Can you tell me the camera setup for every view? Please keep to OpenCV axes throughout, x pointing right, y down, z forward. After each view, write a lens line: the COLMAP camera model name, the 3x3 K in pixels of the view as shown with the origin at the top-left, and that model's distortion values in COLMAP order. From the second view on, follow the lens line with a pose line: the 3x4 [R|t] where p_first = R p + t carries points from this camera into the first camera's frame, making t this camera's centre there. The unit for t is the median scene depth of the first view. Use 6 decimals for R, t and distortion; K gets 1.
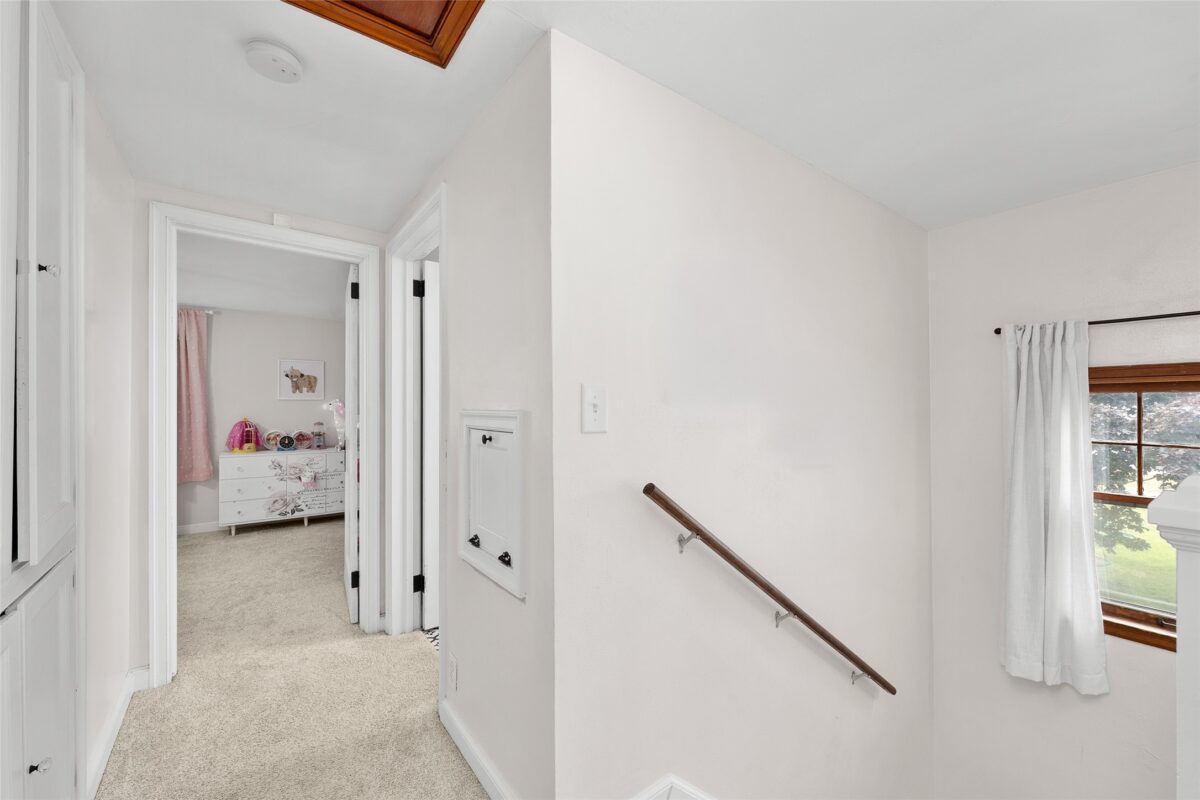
lens RADIAL K [[489.9, 0, 596.5], [0, 489.9, 404.1], [0, 0, 1]] dist [0.000358, -0.001508]
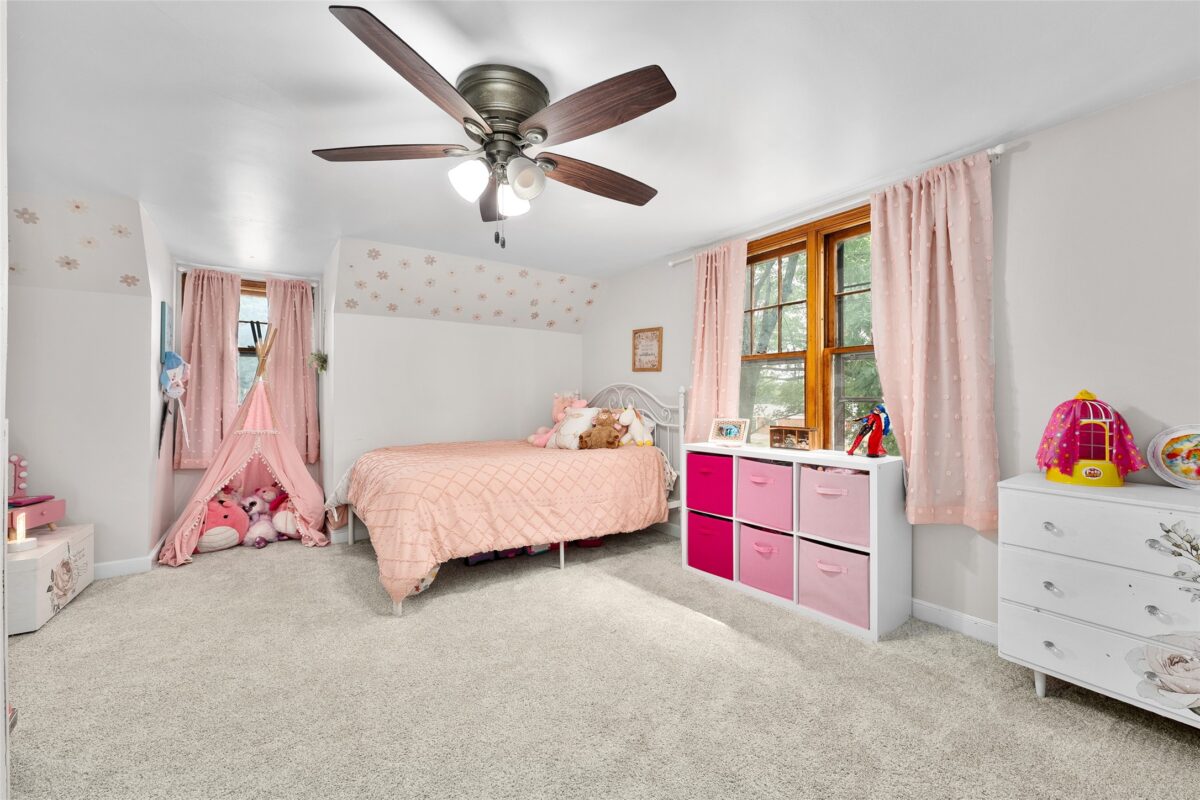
lens RADIAL K [[489.9, 0, 594.8], [0, 489.9, 396.9], [0, 0, 1]] dist [0.000358, -0.001508]
pose [[-0.015396, -0.001149, -0.999881, -0.341326], [0.001594, 0.999998, -0.001173, 0.033134], [0.999880, -0.001612, -0.015394, 0.636620]]
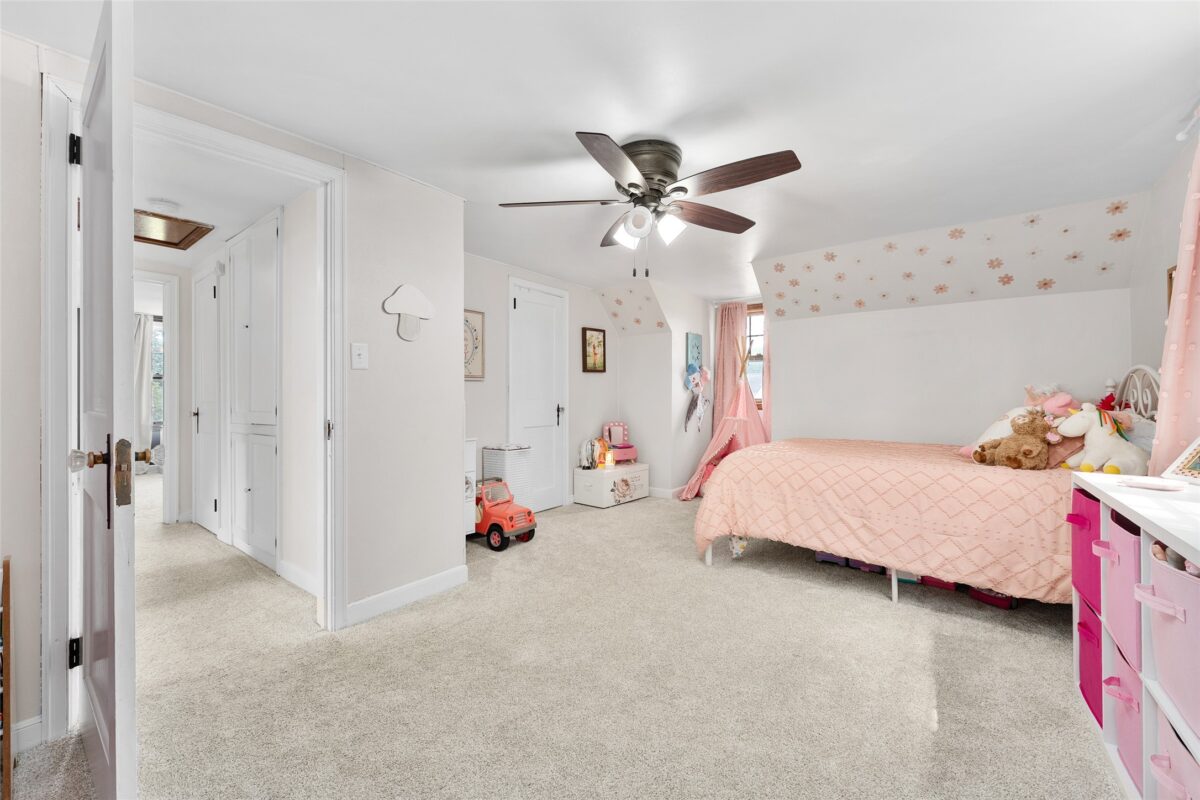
lens RADIAL K [[489.9, 0, 595.3], [0, 489.9, 394.2], [0, 0, 1]] dist [0.000358, -0.001508]
pose [[-0.966765, 0.005460, -0.255606, -0.598508], [0.005655, 0.999984, -0.000027, 0.033260], [0.255602, -0.001472, -0.966781, 1.119414]]
